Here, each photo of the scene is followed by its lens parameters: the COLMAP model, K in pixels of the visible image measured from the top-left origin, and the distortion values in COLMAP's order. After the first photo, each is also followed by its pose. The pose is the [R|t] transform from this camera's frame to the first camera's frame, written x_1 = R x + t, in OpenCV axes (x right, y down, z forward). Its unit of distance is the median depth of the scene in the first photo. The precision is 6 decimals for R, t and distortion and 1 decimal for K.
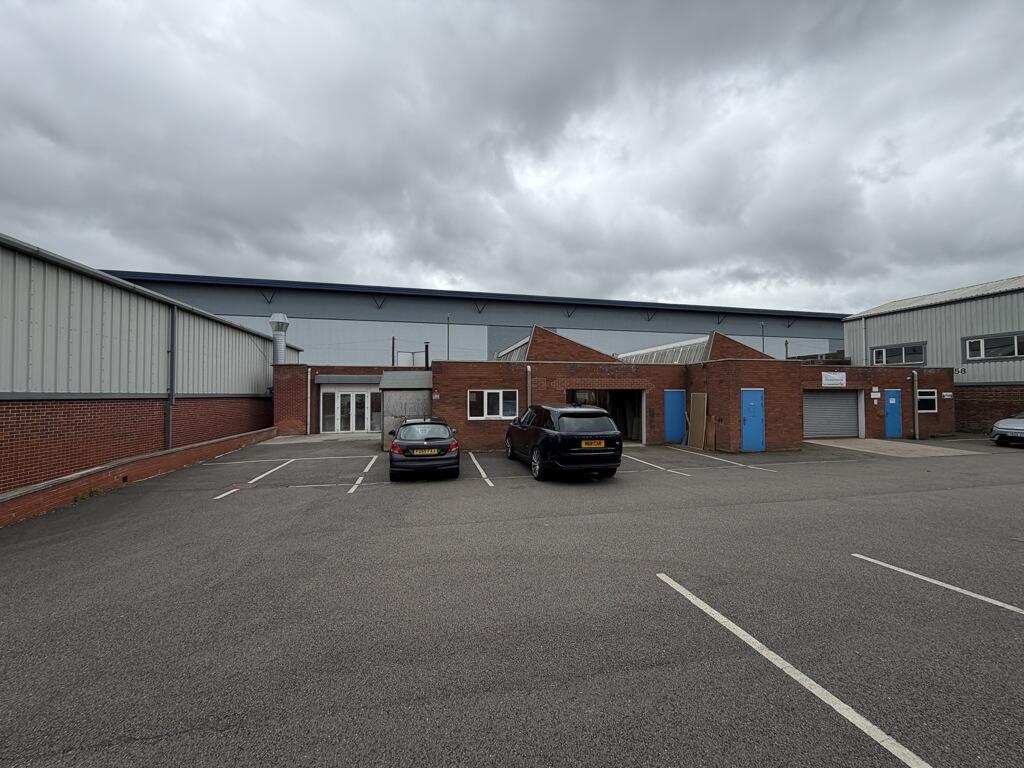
lens RADIAL K [[409.8, 0, 525.7], [0, 409.8, 379.2], [0, 0, 1]] dist [0.000313, 0.000244]
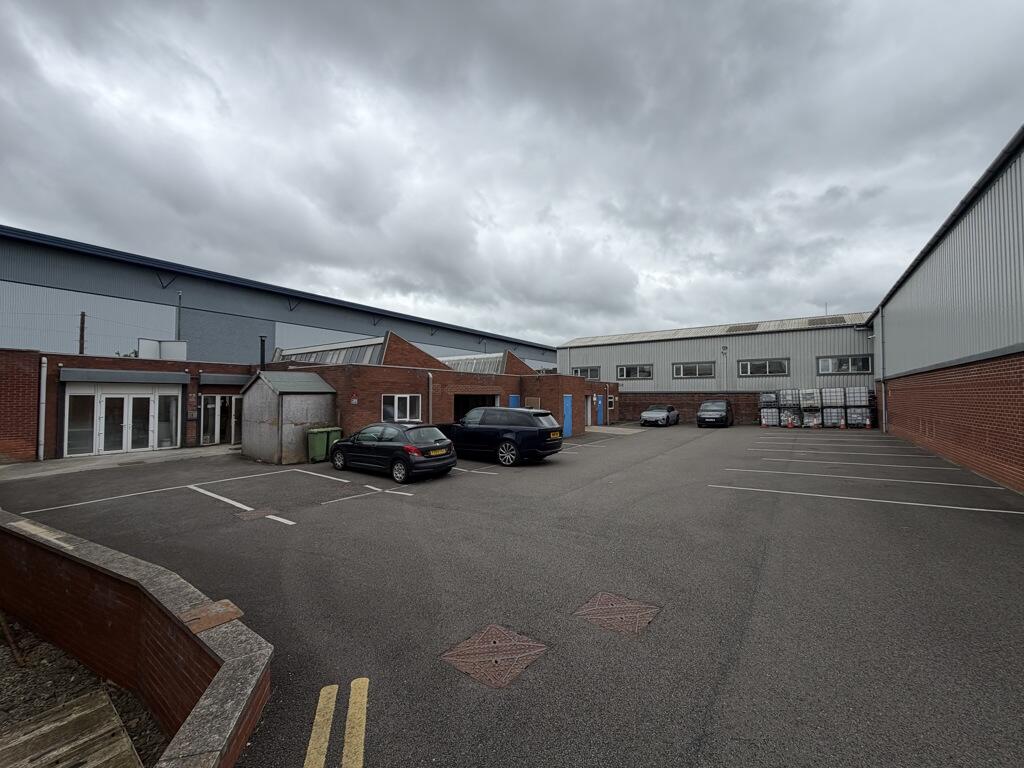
lens RADIAL K [[409.8, 0, 514.0], [0, 409.8, 384.7], [0, 0, 1]] dist [0.000313, 0.000244]
pose [[0.732523, 0.022978, 0.680354, -0.522482], [-0.029028, 0.999575, -0.002505, -0.004084], [-0.680123, -0.017915, 0.732879, 0.037711]]
